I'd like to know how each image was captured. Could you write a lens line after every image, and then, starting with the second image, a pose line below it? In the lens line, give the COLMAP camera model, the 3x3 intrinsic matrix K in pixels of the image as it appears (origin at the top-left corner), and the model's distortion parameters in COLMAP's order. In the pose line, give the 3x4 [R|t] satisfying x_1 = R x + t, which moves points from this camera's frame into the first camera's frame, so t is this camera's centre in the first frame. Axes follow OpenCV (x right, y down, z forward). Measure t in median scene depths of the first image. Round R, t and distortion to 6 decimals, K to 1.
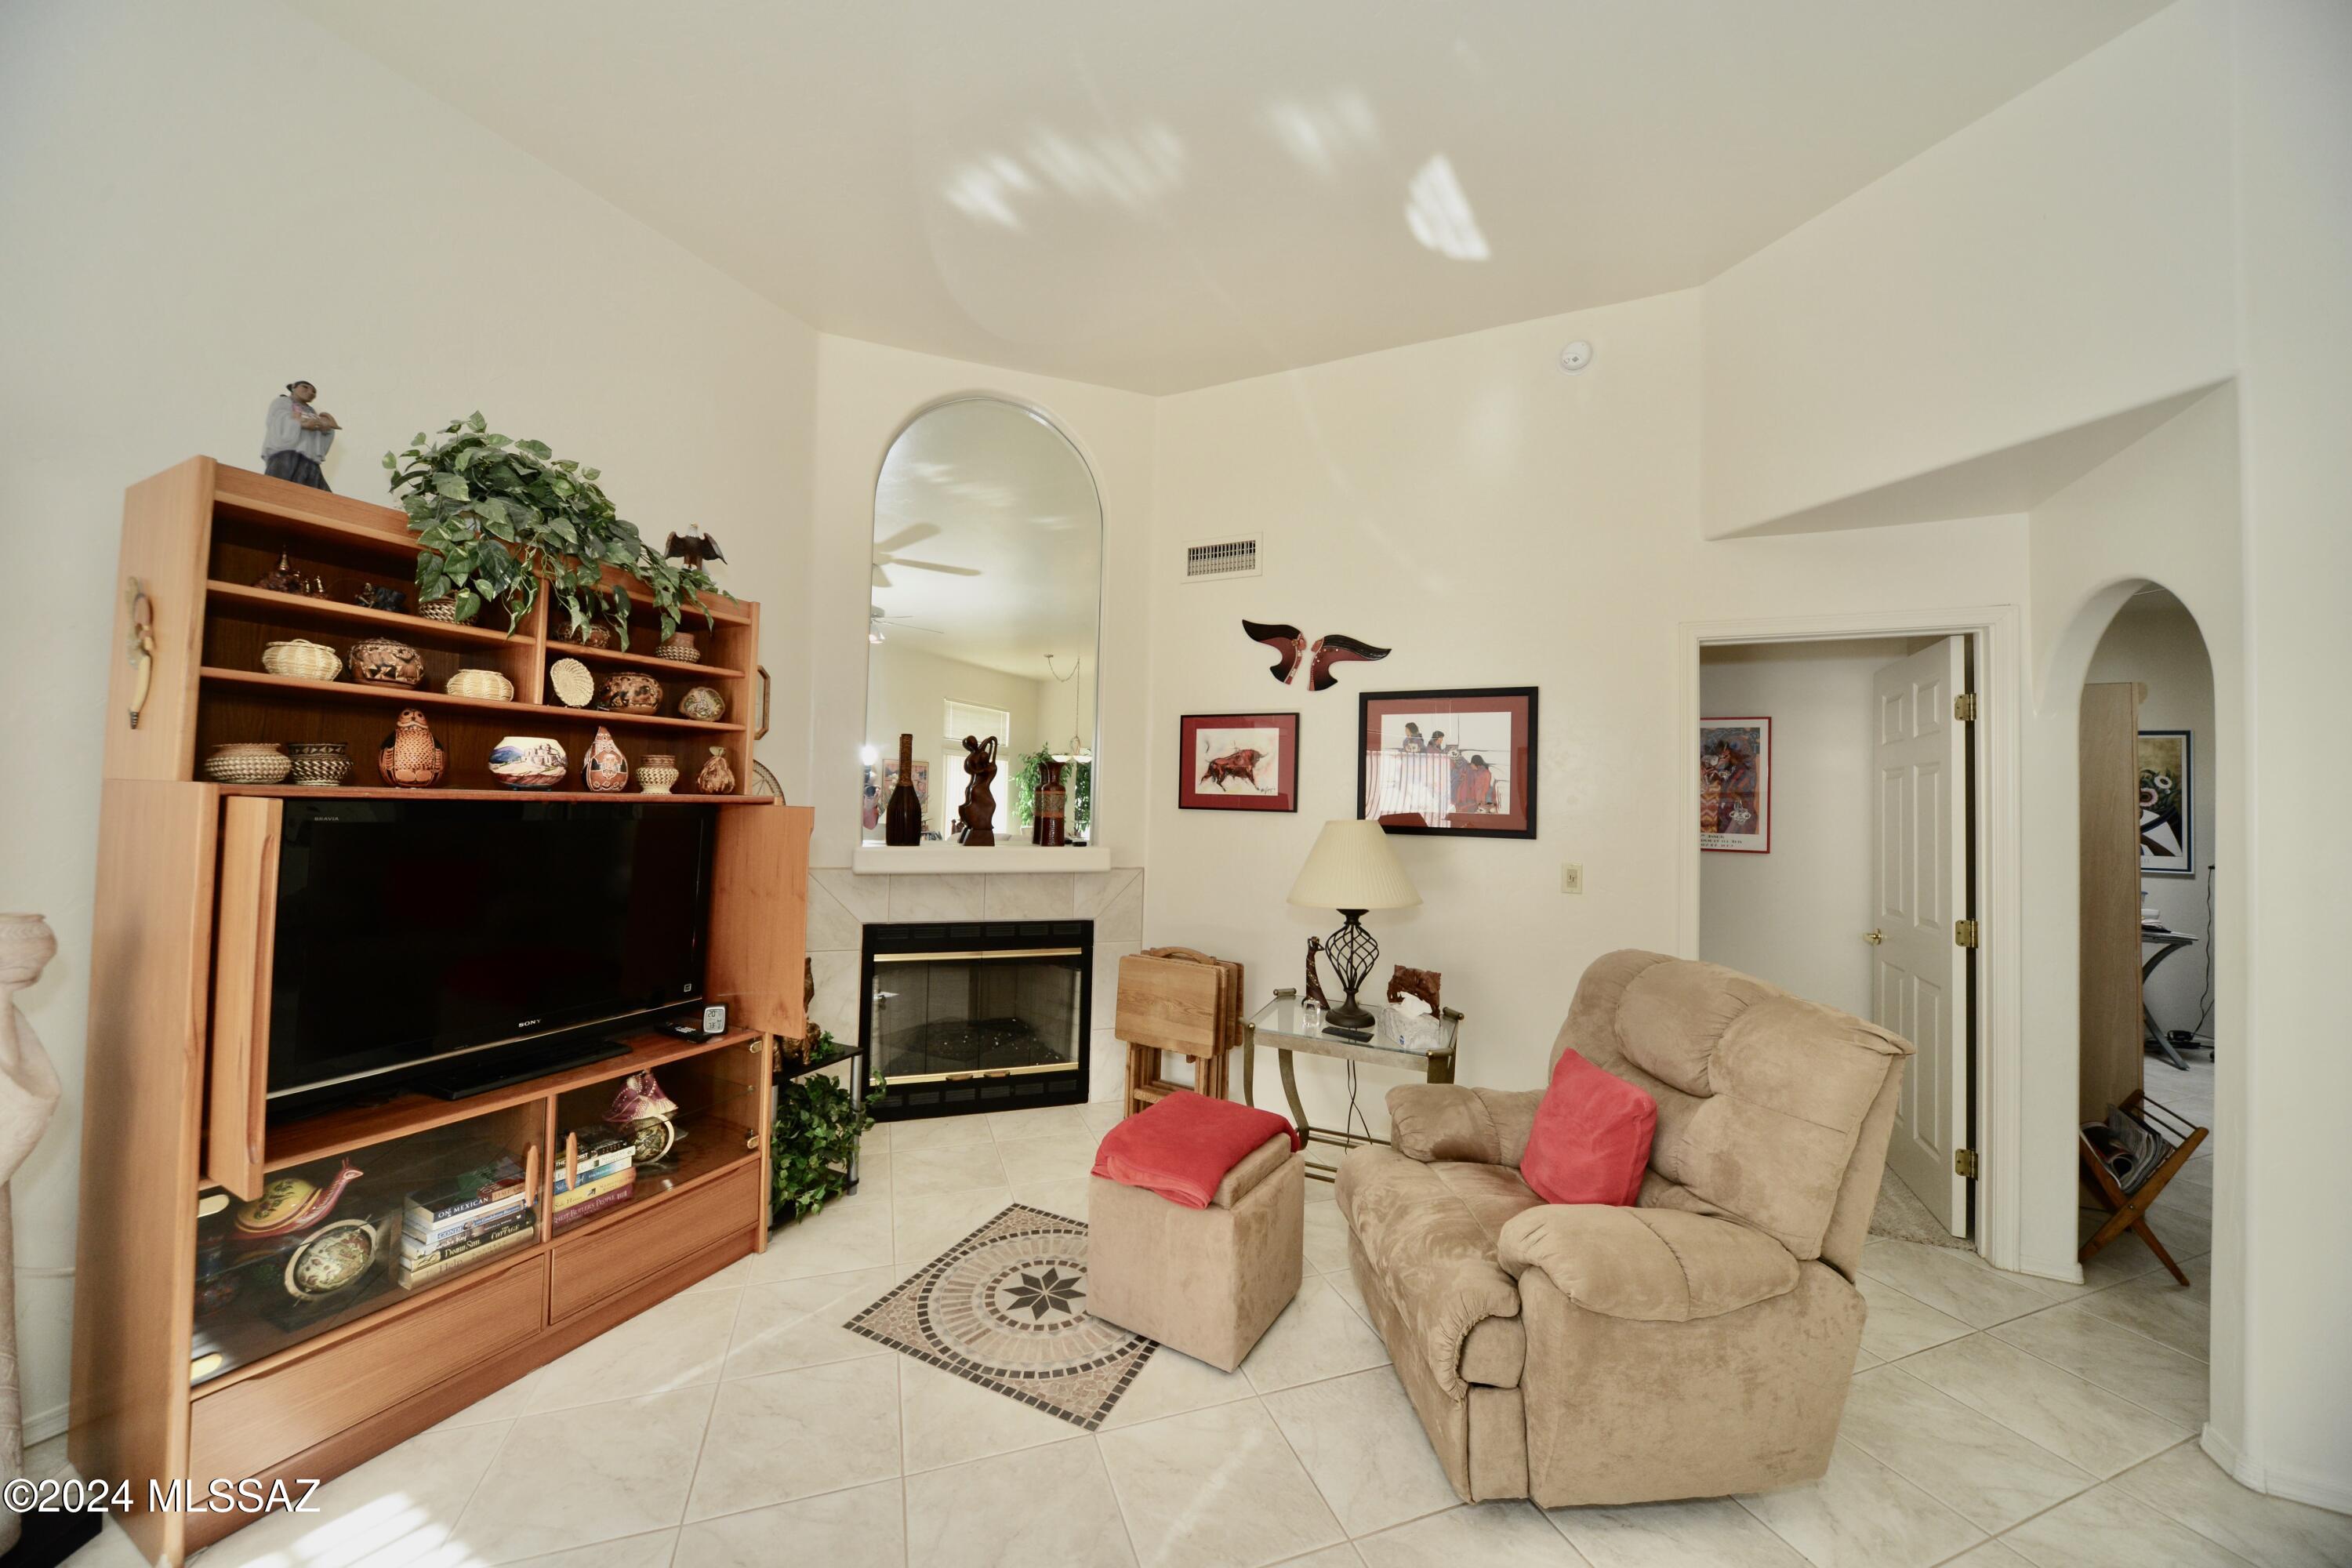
lens RADIAL K [[799.0, 0, 1185.4], [0, 799.0, 786.0], [0, 0, 1]] dist [-0.007312, 0.000183]
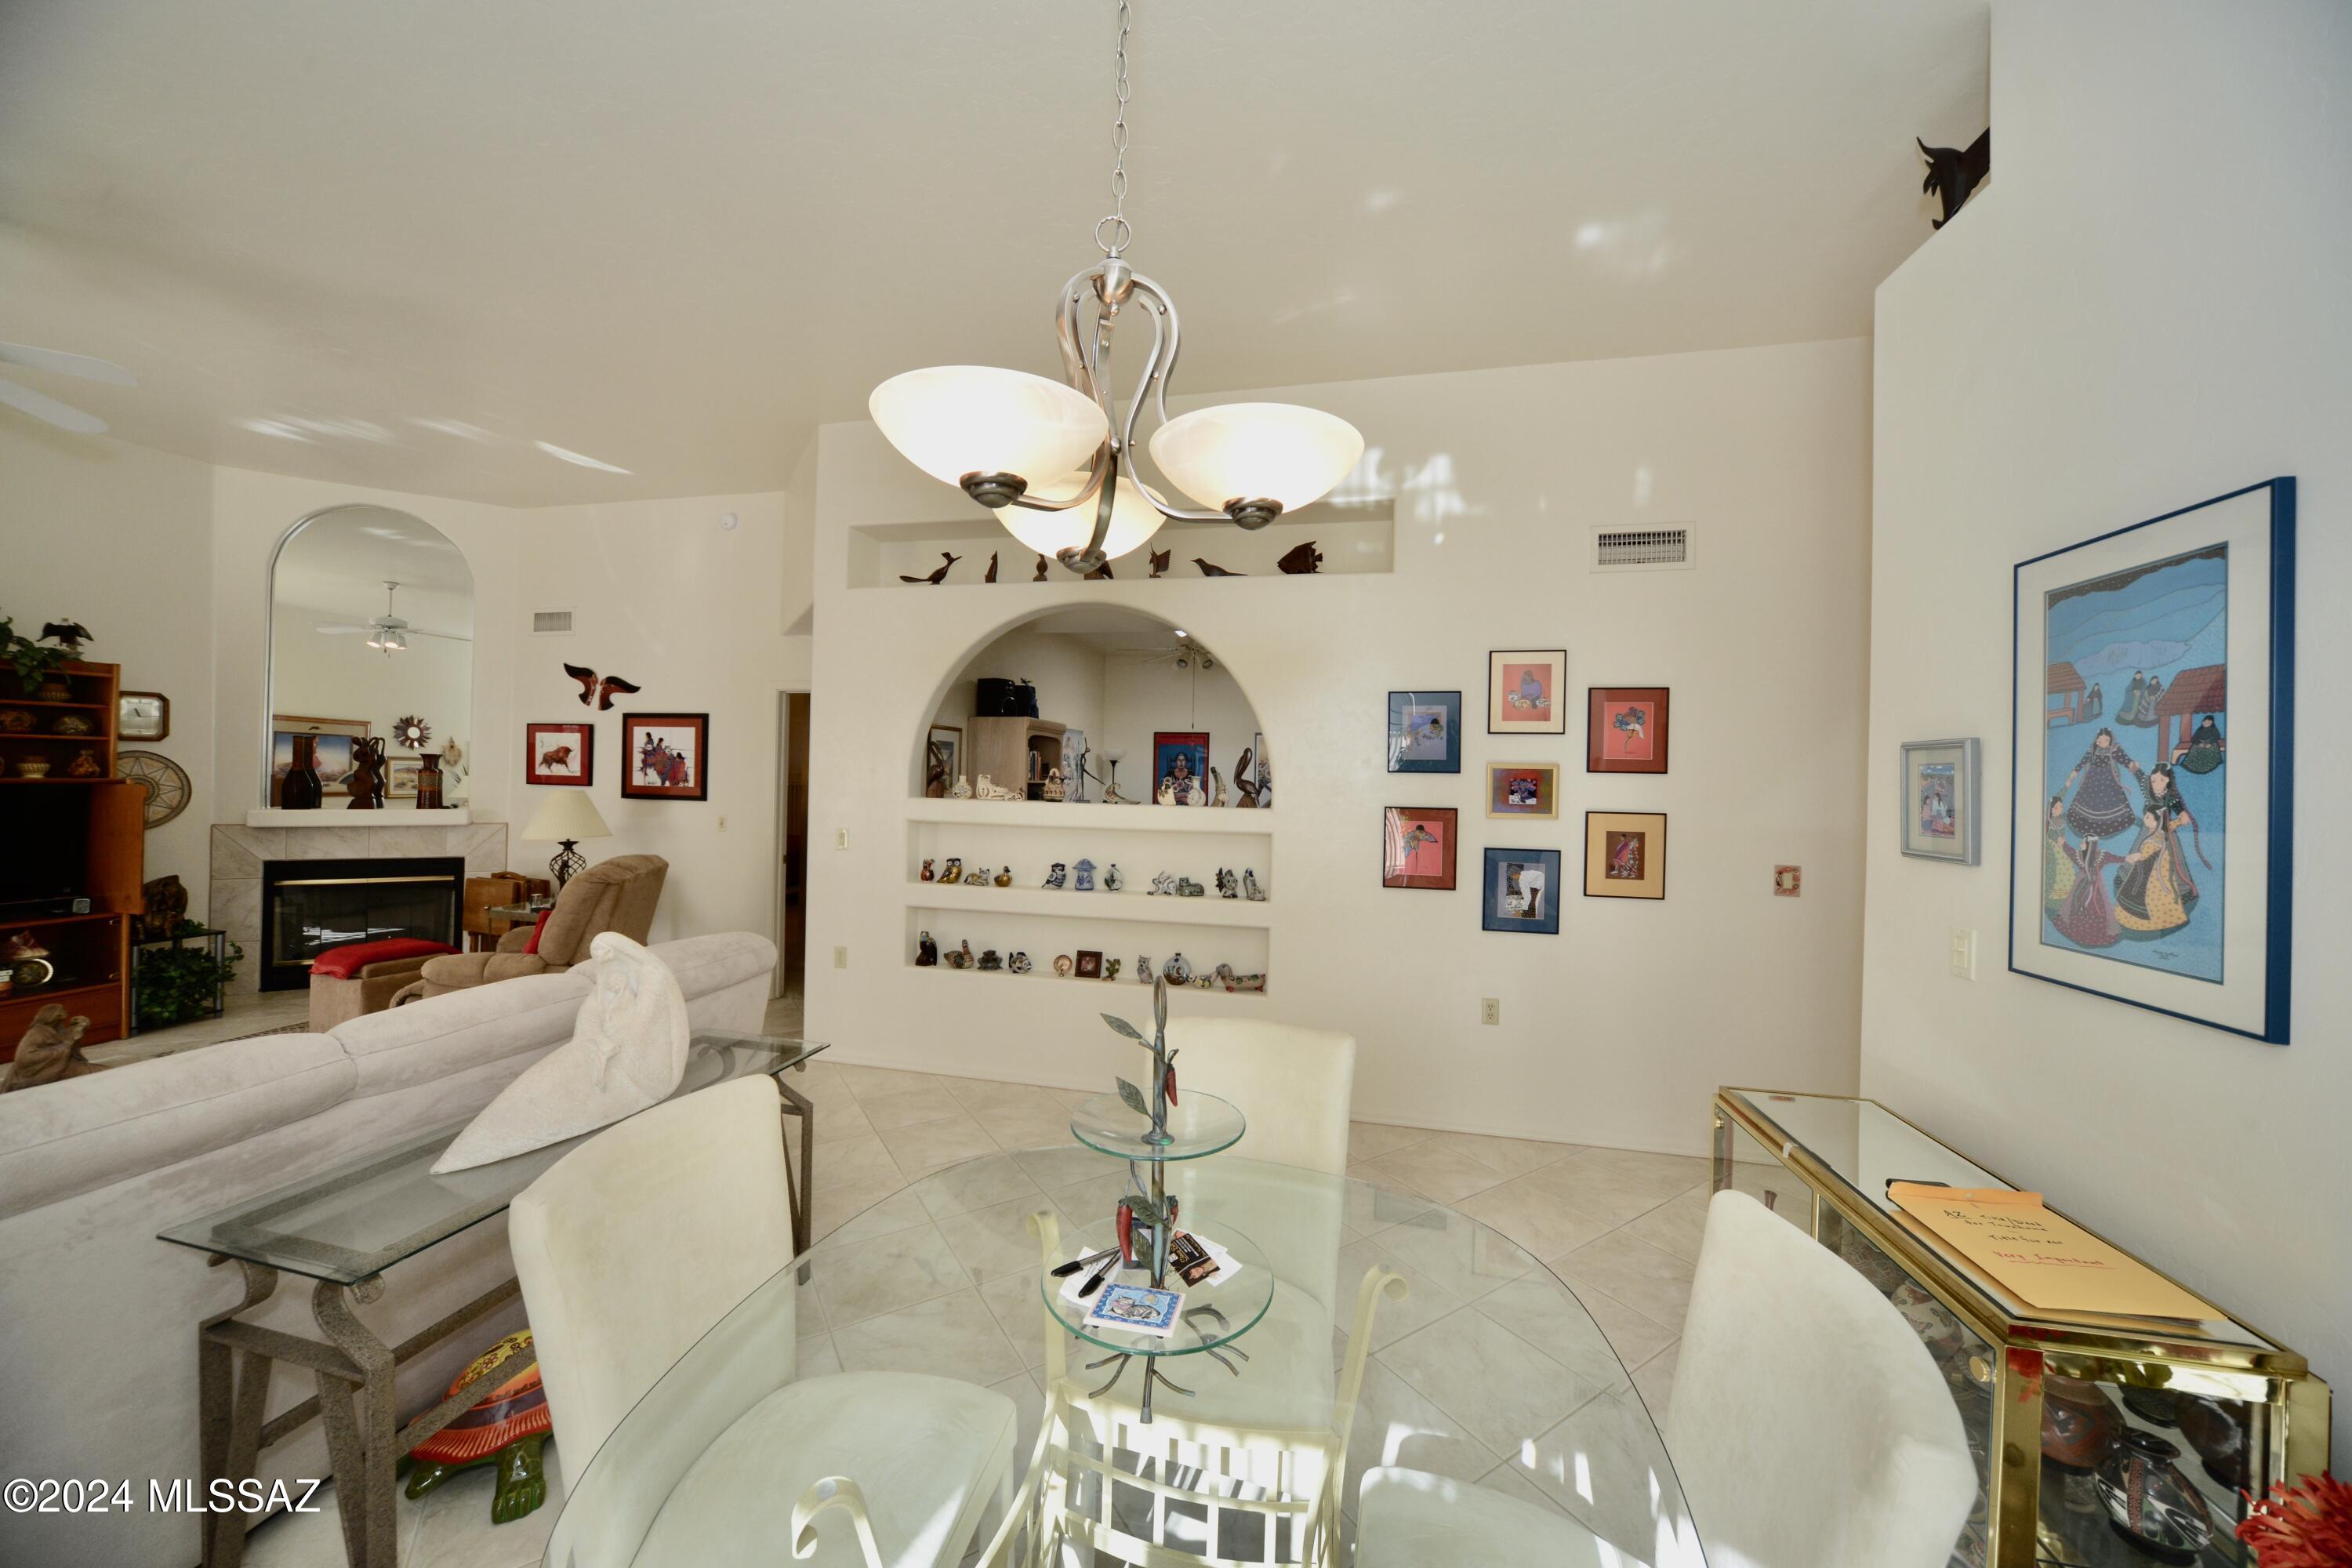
lens RADIAL K [[799.0, 0, 1171.2], [0, 799.0, 783.0], [0, 0, 1]] dist [-0.007312, 0.000183]
pose [[0.976558, -0.003296, 0.215229, 0.947777], [-0.003831, 0.999458, 0.032689, -0.030527], [-0.215220, -0.032748, 0.976016, -0.827393]]
